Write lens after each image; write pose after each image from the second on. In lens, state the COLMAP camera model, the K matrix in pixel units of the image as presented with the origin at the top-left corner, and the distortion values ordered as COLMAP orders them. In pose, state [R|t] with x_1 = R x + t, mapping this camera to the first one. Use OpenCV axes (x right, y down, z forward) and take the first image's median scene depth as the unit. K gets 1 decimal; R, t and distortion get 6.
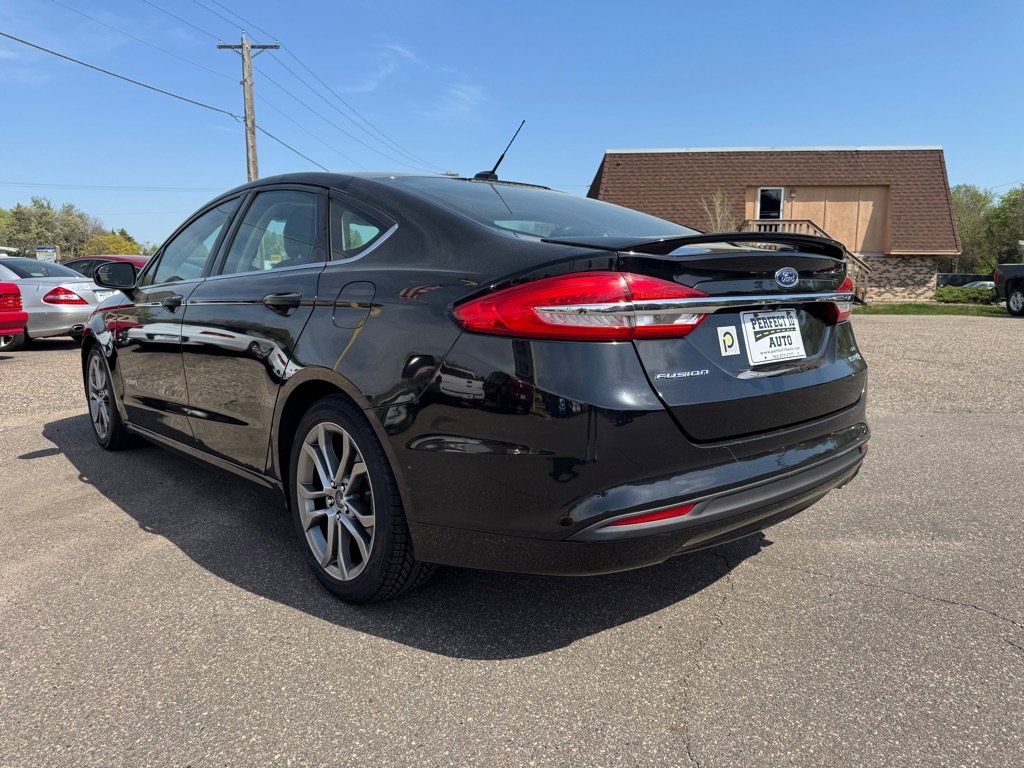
lens RADIAL K [[731.8, 0, 523.8], [0, 731.8, 384.9], [0, 0, 1]] dist [-0.004263, -0.002172]
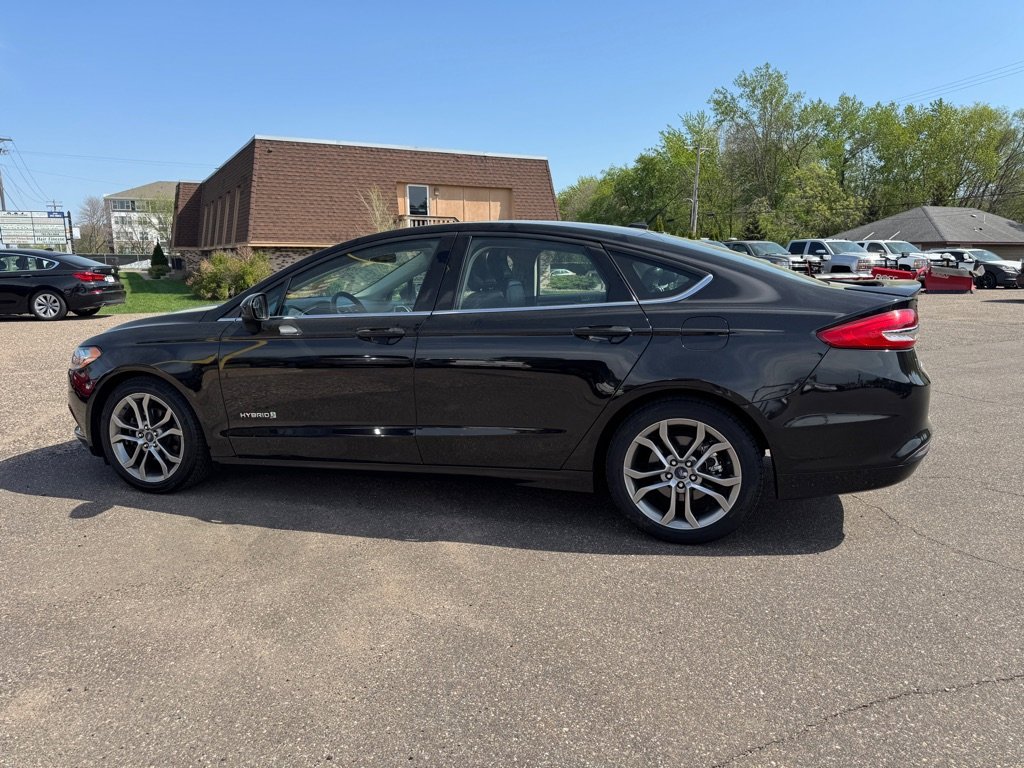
lens RADIAL K [[712.1, 0, 520.4], [0, 712.1, 401.4], [0, 0, 1]] dist [0.061515, -0.085261]
pose [[0.860380, -0.103427, 0.499048, -0.095450], [0.081523, 0.994513, 0.065562, -0.007536], [-0.503090, -0.015725, 0.864091, -0.001510]]
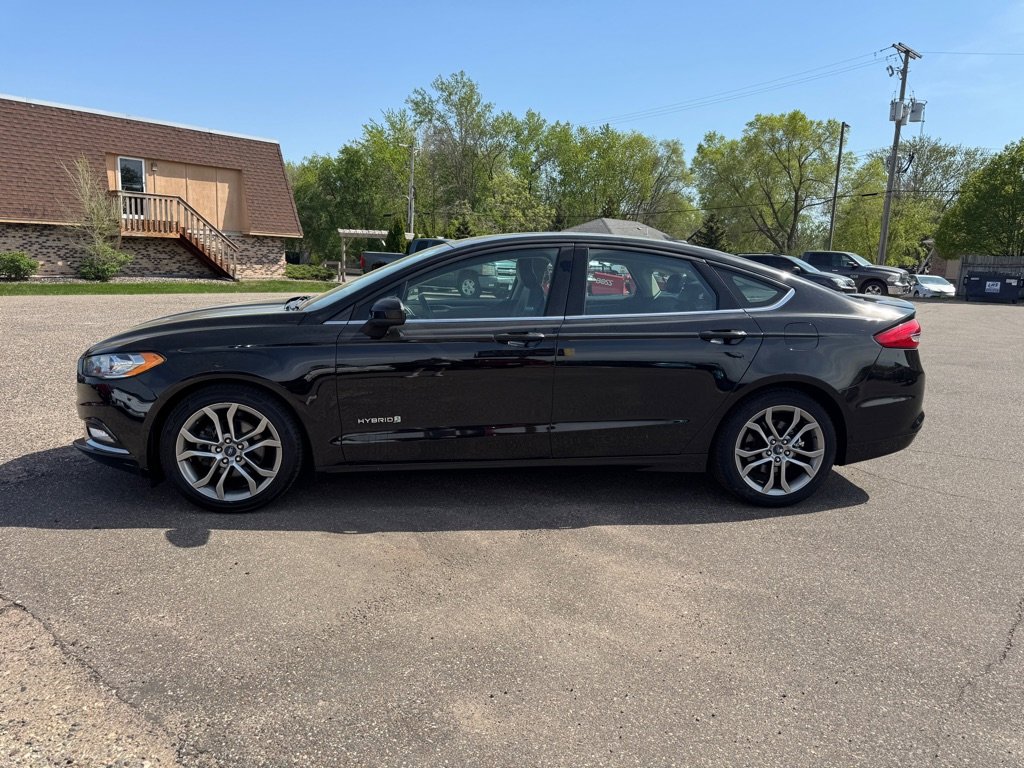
lens RADIAL K [[718.9, 0, 512.0], [0, 718.9, 384.0], [0, 0, 1]] dist [0.043885, -0.052802]
pose [[0.592404, -0.117671, 0.797001, -0.157904], [0.083181, 0.992922, 0.084770, -0.015517], [-0.801335, 0.016077, 0.597999, 0.039274]]
